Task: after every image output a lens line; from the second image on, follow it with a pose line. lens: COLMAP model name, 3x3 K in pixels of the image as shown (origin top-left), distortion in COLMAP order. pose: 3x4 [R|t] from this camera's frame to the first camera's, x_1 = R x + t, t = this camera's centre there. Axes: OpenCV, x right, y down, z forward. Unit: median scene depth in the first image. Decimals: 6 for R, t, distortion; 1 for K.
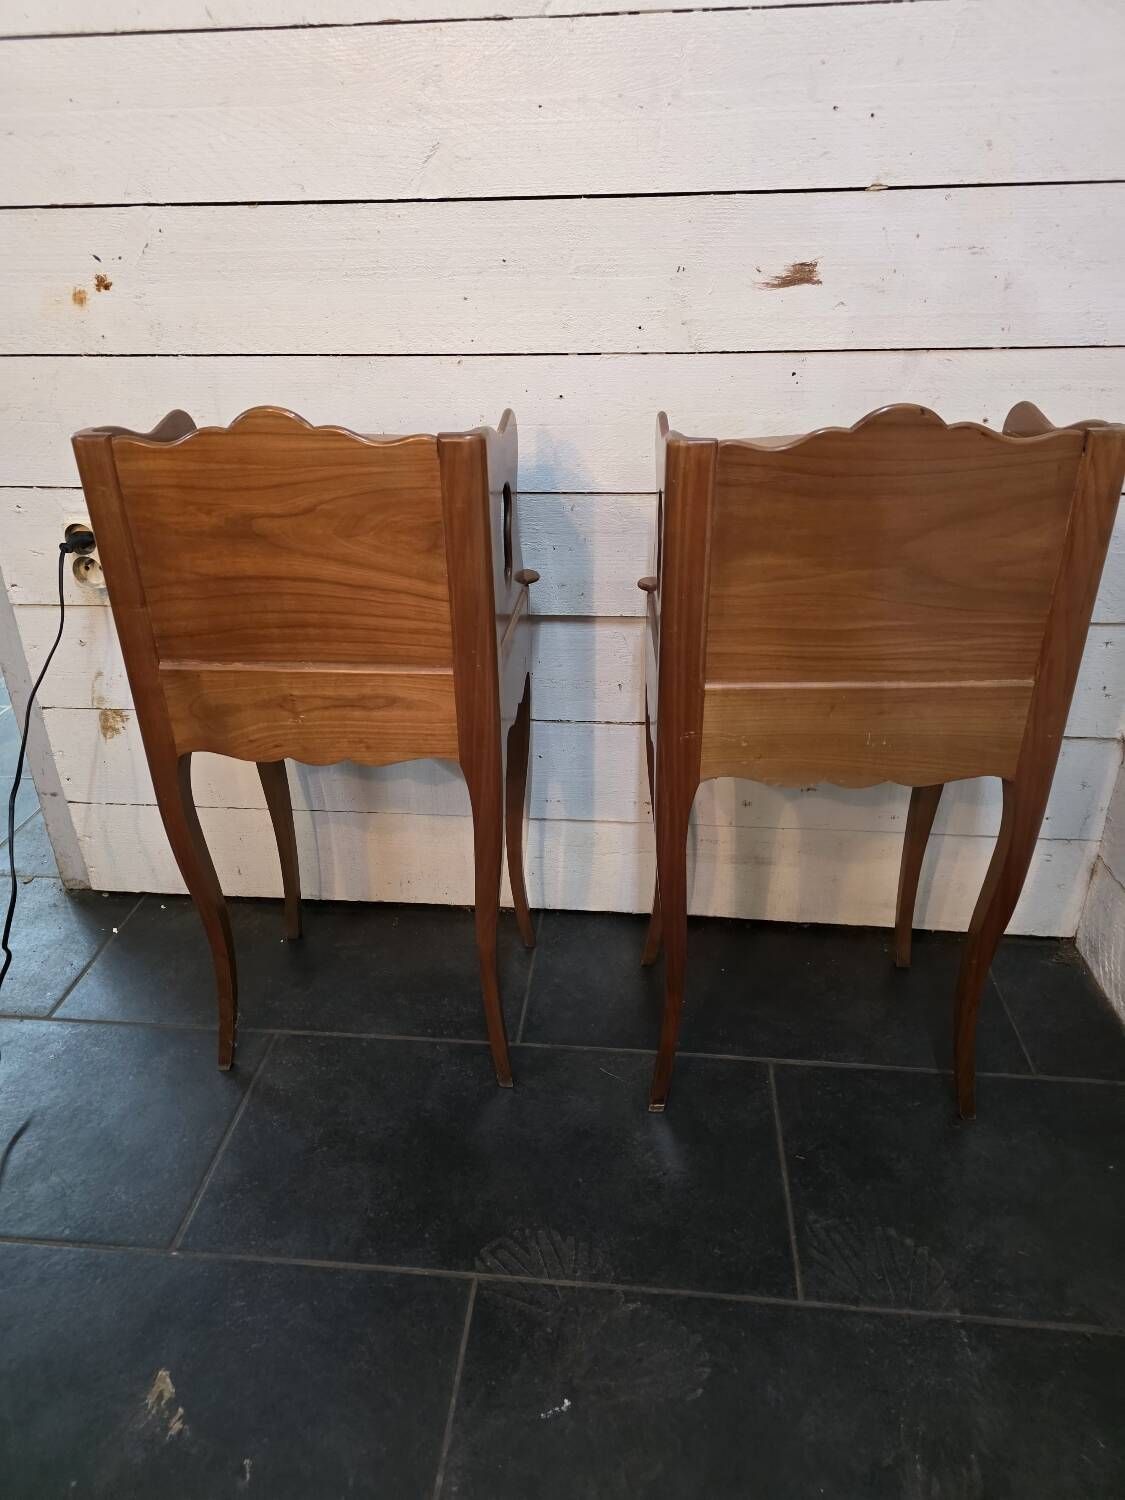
lens RADIAL K [[1017.6, 0, 547.3], [0, 1017.6, 745.2], [0, 0, 1]] dist [0.036854, -0.029884]
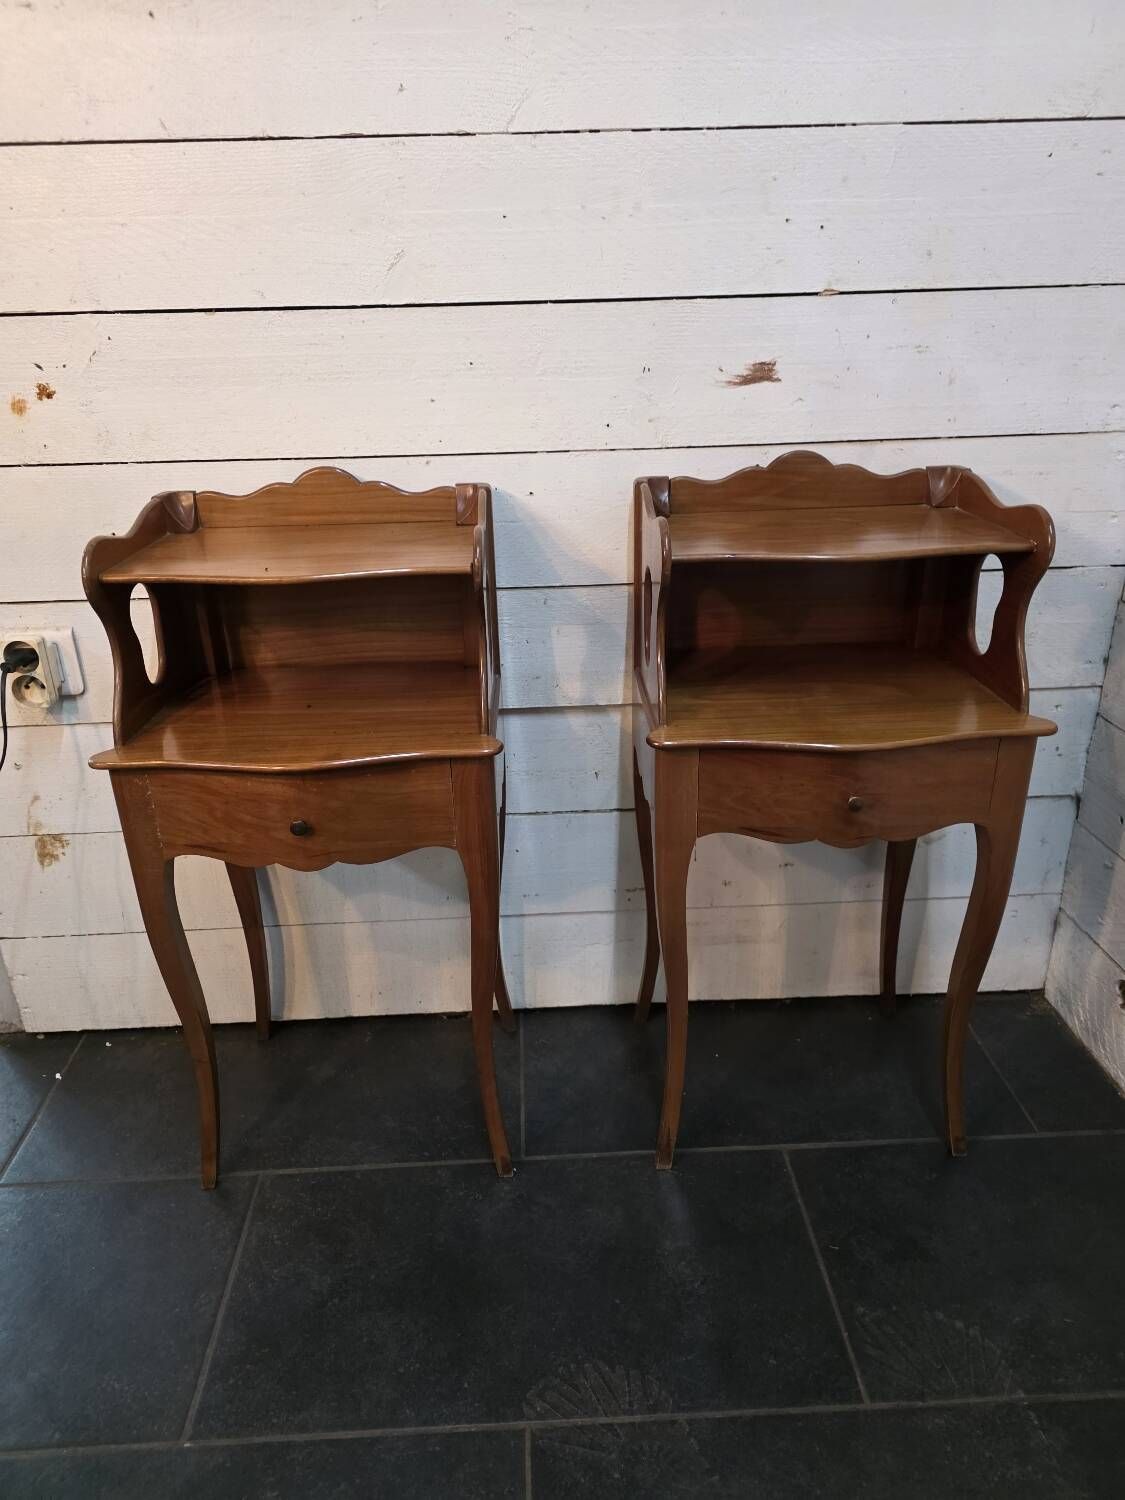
lens RADIAL K [[1017.6, 0, 546.6], [0, 1017.6, 746.5], [0, 0, 1]] dist [0.036854, -0.029884]
pose [[0.990331, -0.061452, 0.124370, -0.118610], [0.070183, 0.995276, -0.067084, -0.027293], [-0.119660, 0.075164, 0.989966, 0.027469]]
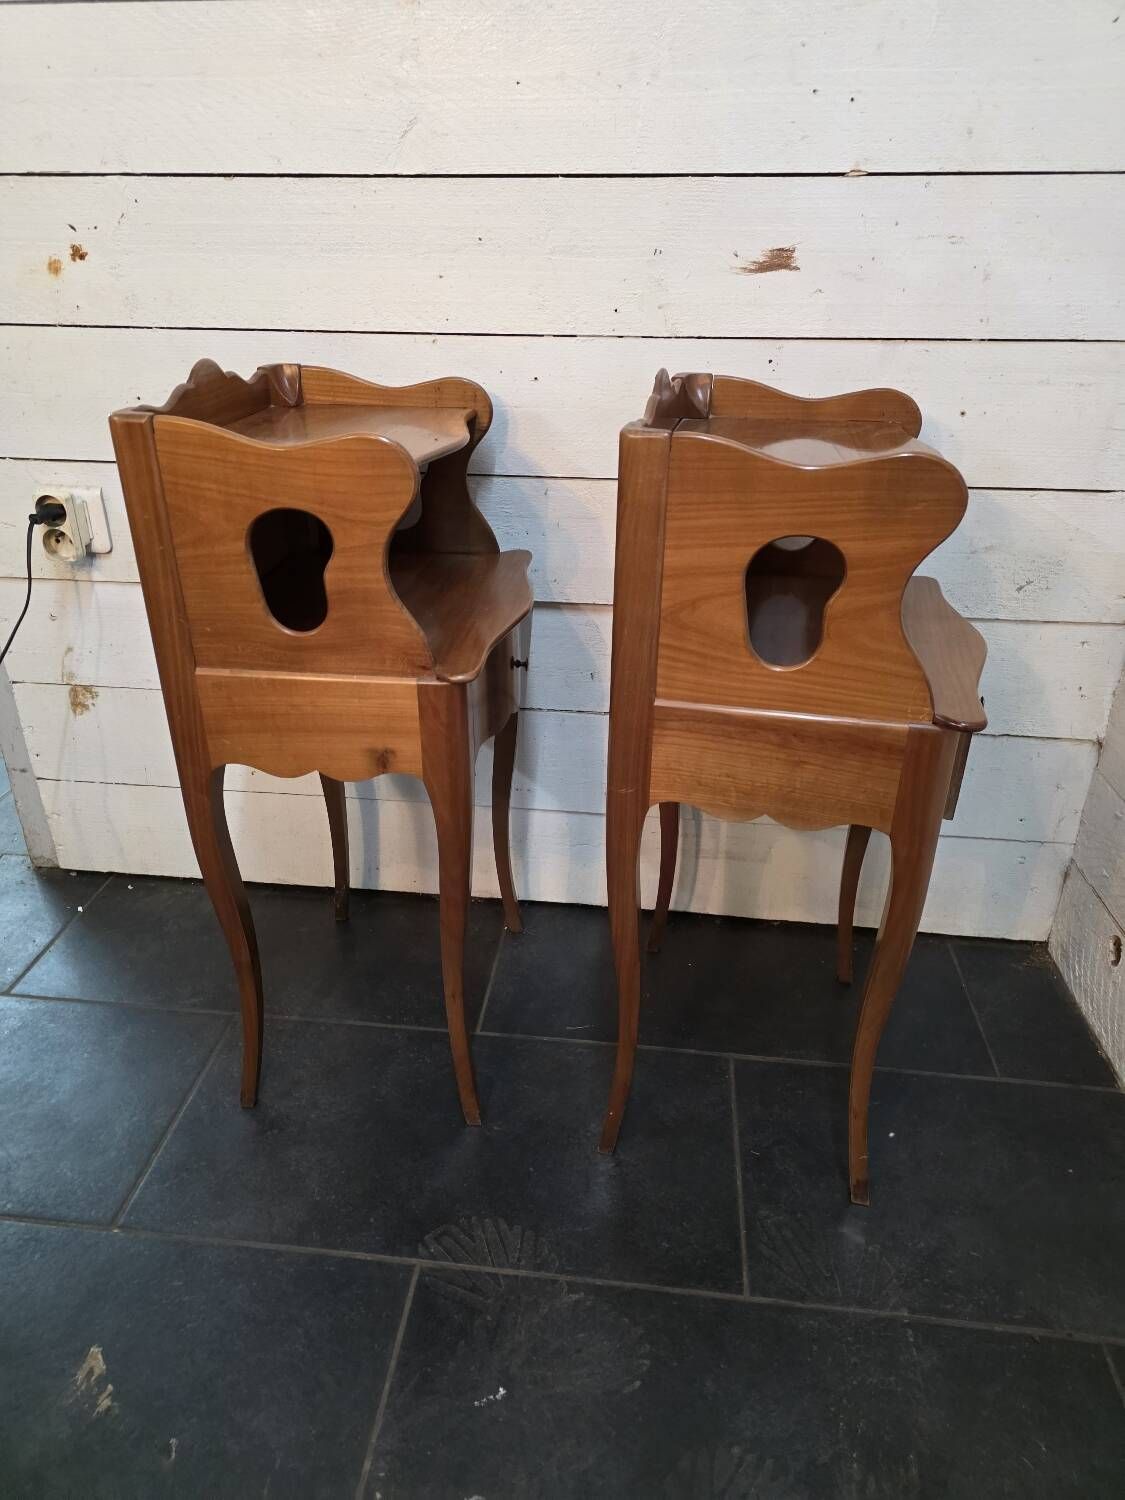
lens RADIAL K [[1017.6, 0, 545.5], [0, 1017.6, 745.4], [0, 0, 1]] dist [0.036854, -0.029884]
pose [[0.999627, 0.026967, -0.004201, 0.038867], [-0.026990, 0.999621, -0.005346, 0.021013], [0.004055, 0.005457, 0.999977, 0.010674]]
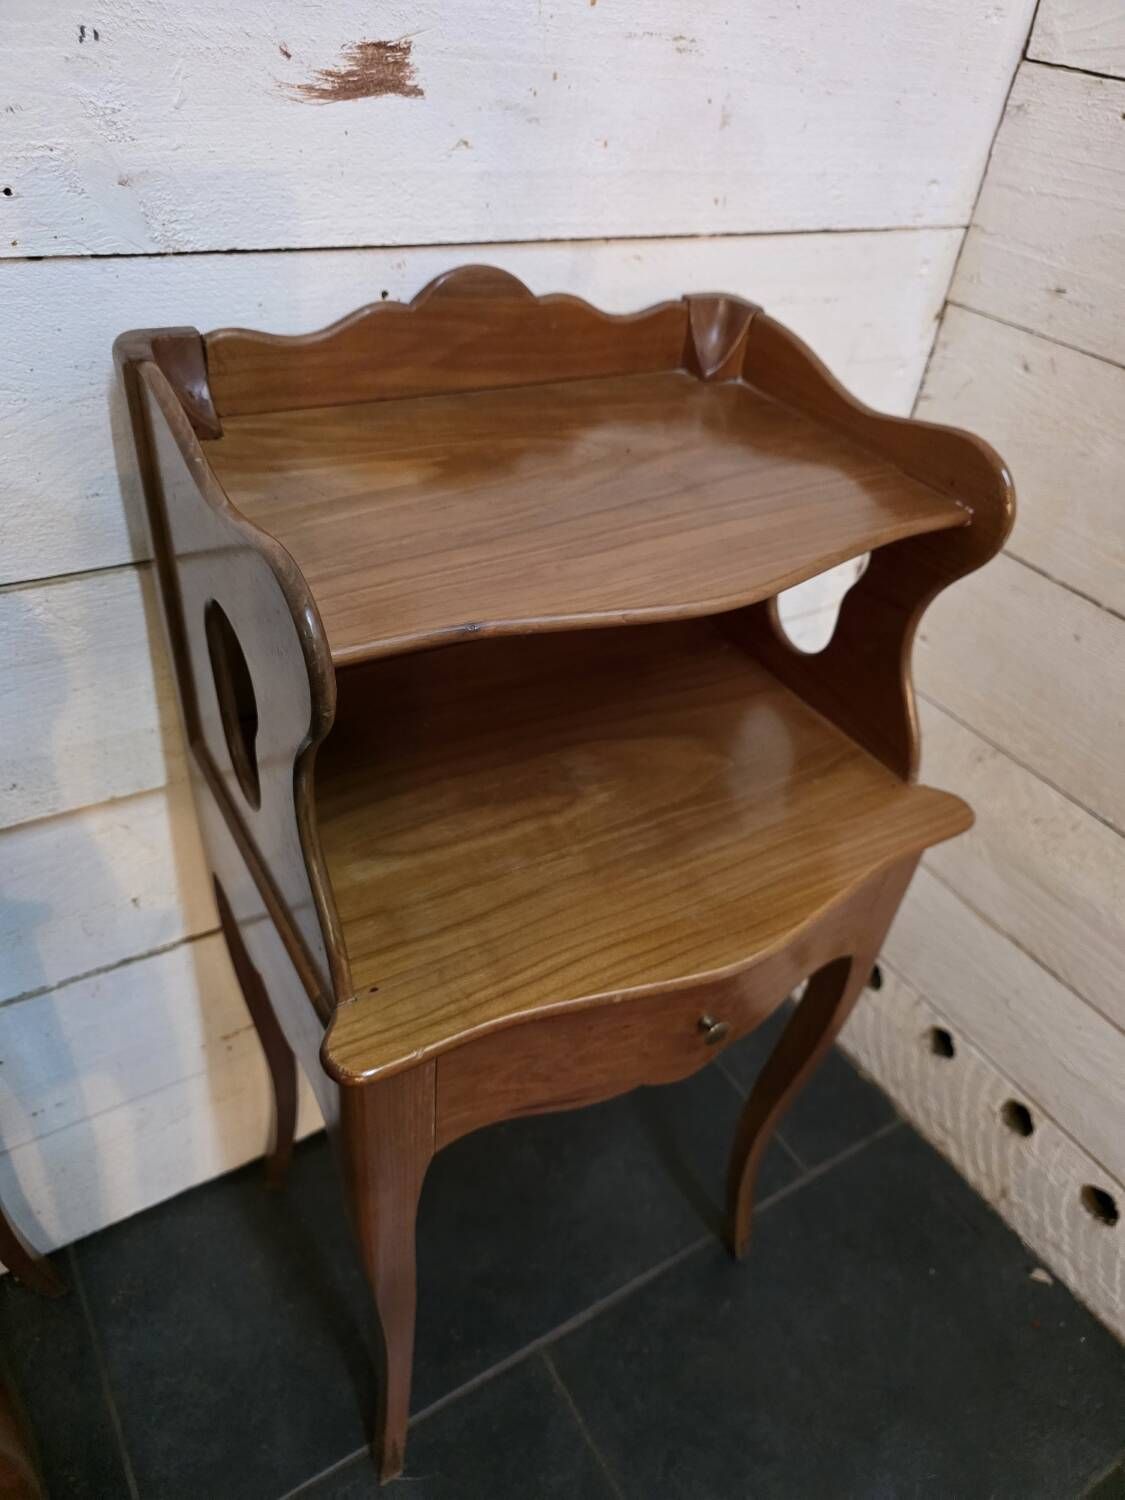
lens RADIAL K [[1017.6, 0, 571.4], [0, 1017.6, 763.1], [0, 0, 1]] dist [0.036854, -0.029884]
pose [[0.782074, -0.310116, 0.540545, -0.019089], [0.174112, 0.941582, 0.288285, -0.288598], [-0.598369, -0.131345, 0.790382, 0.556264]]
